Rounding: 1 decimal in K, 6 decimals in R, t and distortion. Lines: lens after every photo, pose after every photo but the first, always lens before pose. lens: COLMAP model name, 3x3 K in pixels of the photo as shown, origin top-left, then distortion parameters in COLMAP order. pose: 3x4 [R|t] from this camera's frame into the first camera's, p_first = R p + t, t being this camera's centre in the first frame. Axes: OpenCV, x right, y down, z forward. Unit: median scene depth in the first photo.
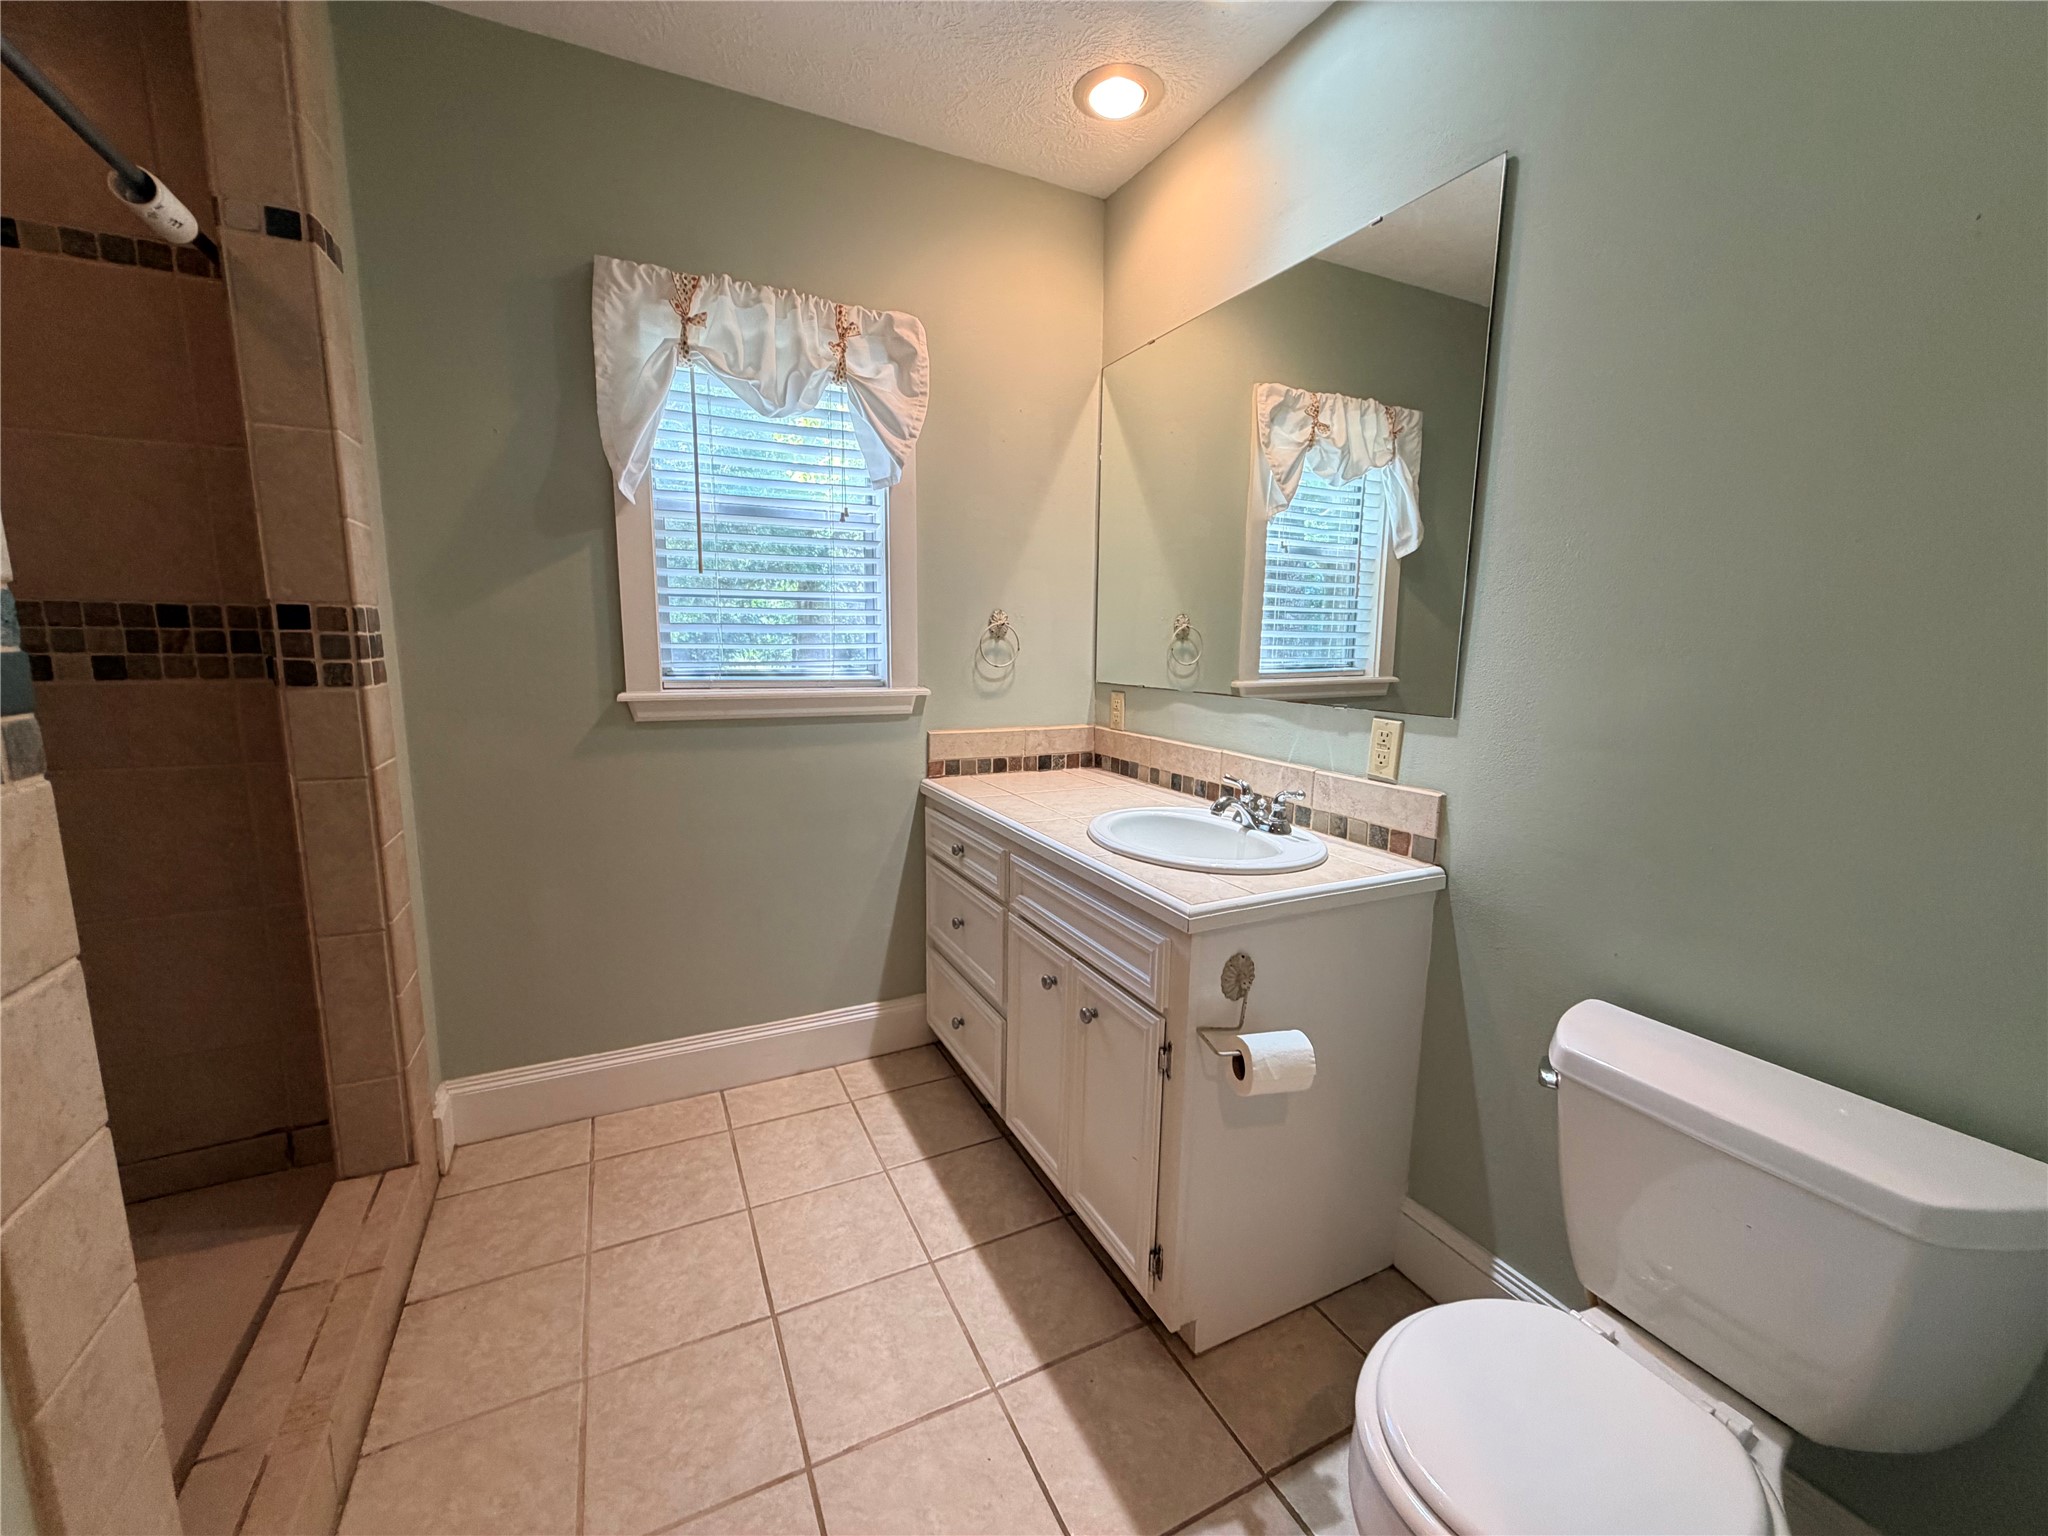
lens RADIAL K [[818.8, 0, 1020.1], [0, 818.8, 764.2], [0, 0, 1]] dist [-0.000442, 0.000300]
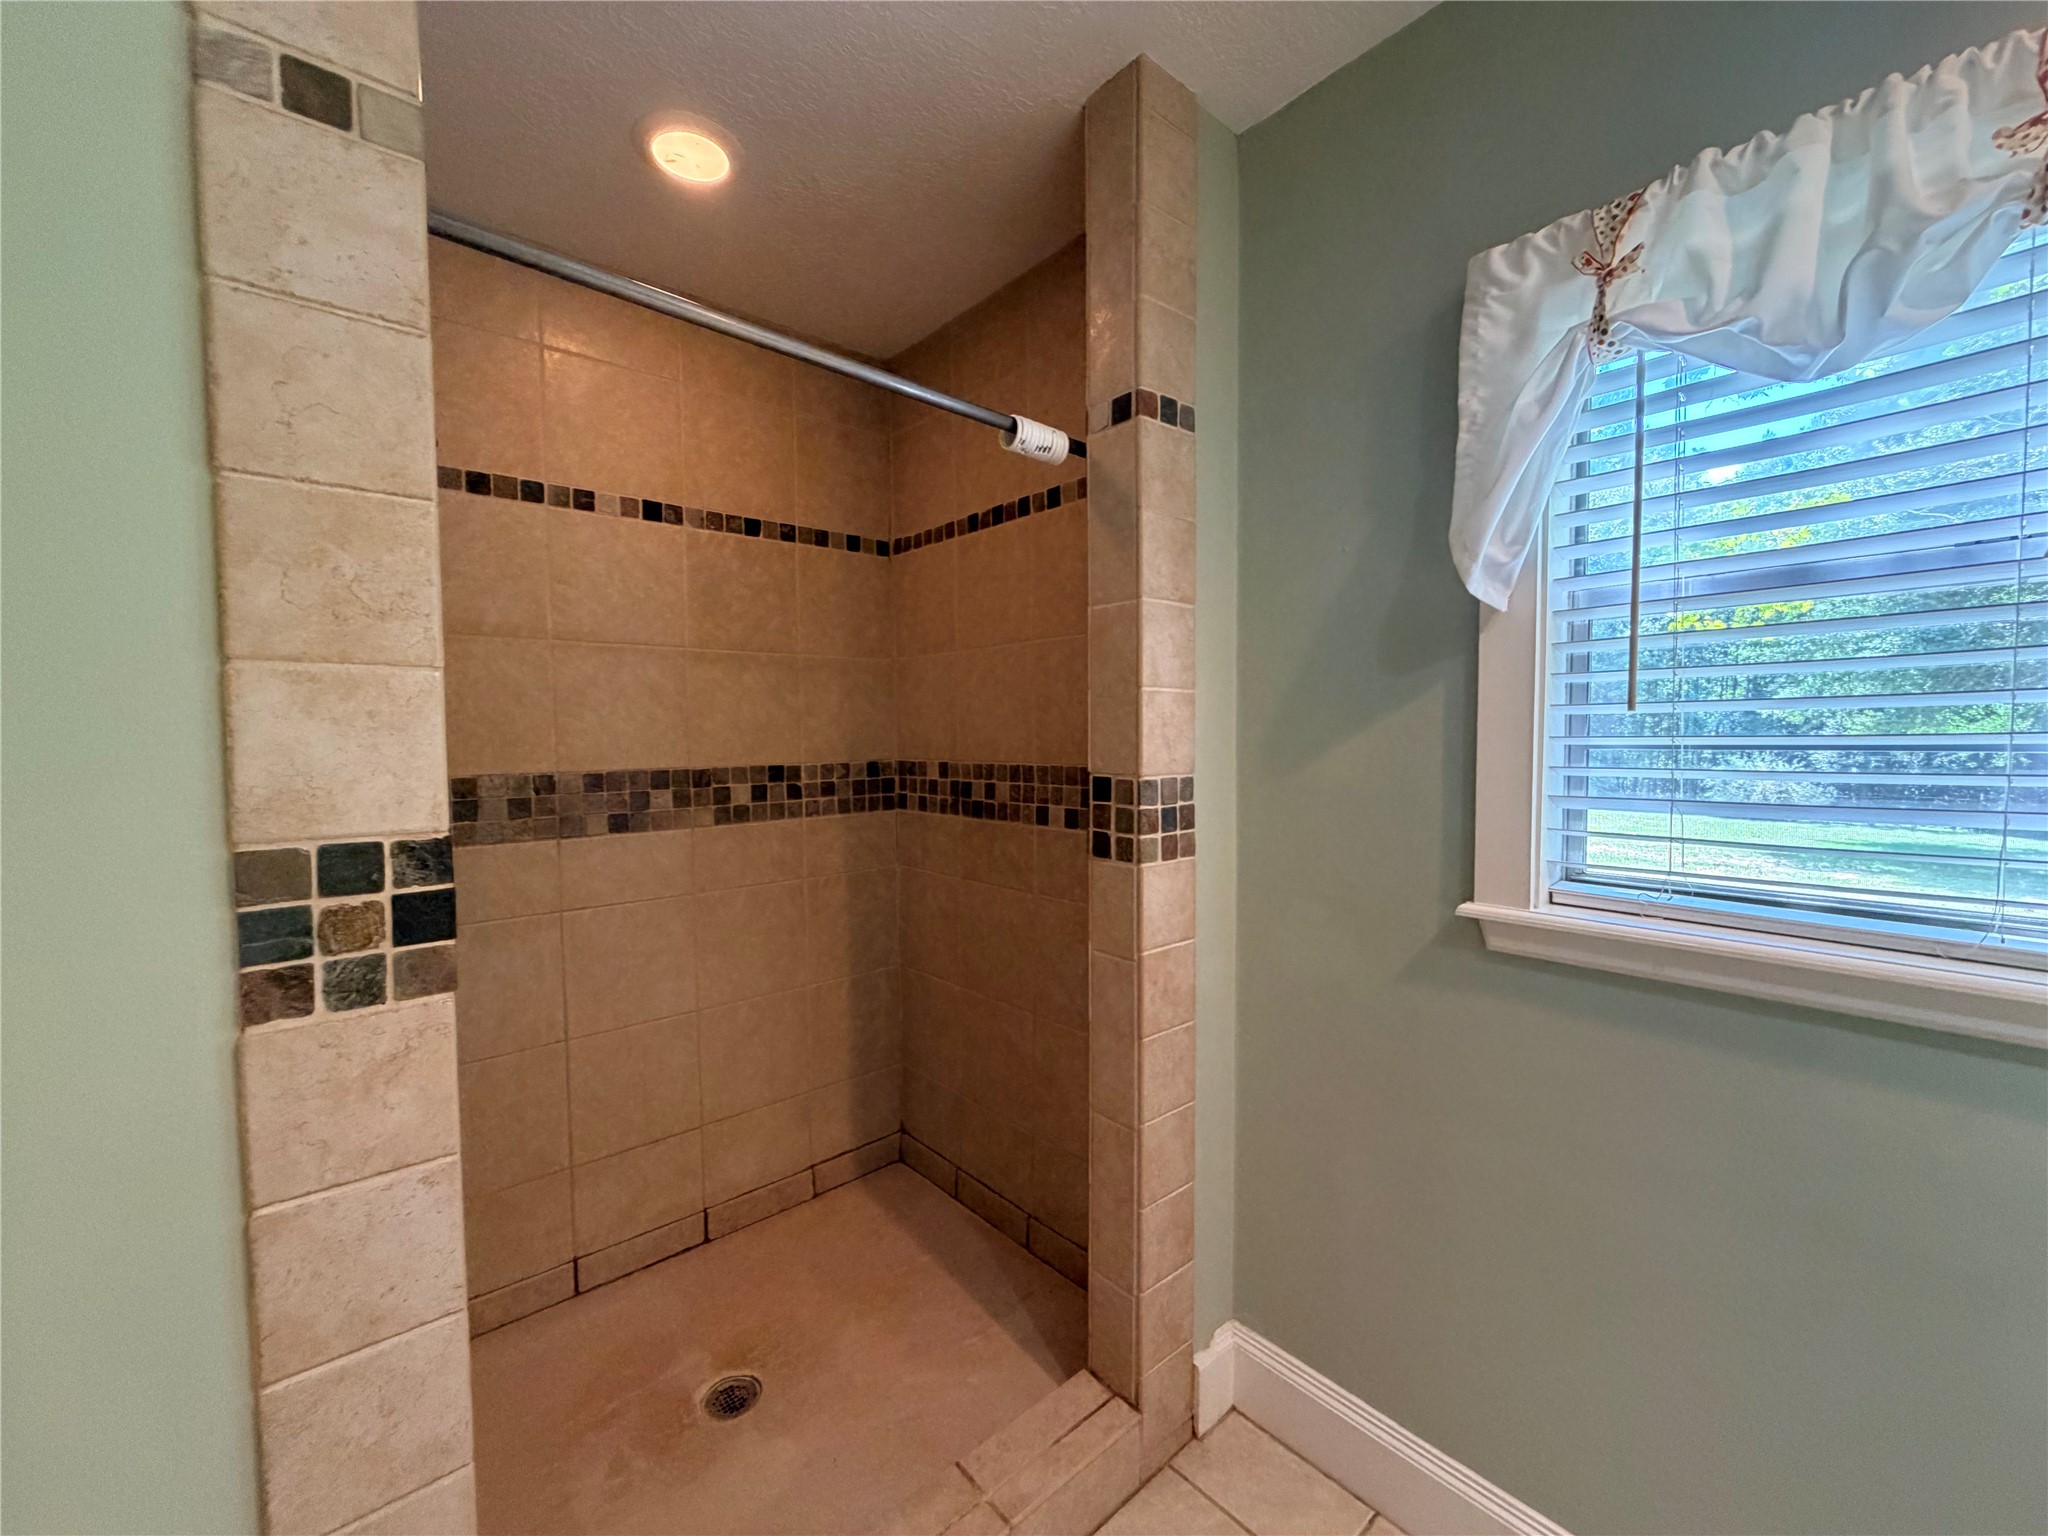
lens RADIAL K [[818.8, 0, 1024.6], [0, 818.8, 768.9], [0, 0, 1]] dist [-0.000442, 0.000300]
pose [[0.257021, 0.025523, -0.966069, 0.046817], [-0.138781, 0.990265, -0.010760, -0.147627], [0.956389, 0.136837, 0.258061, 0.529624]]
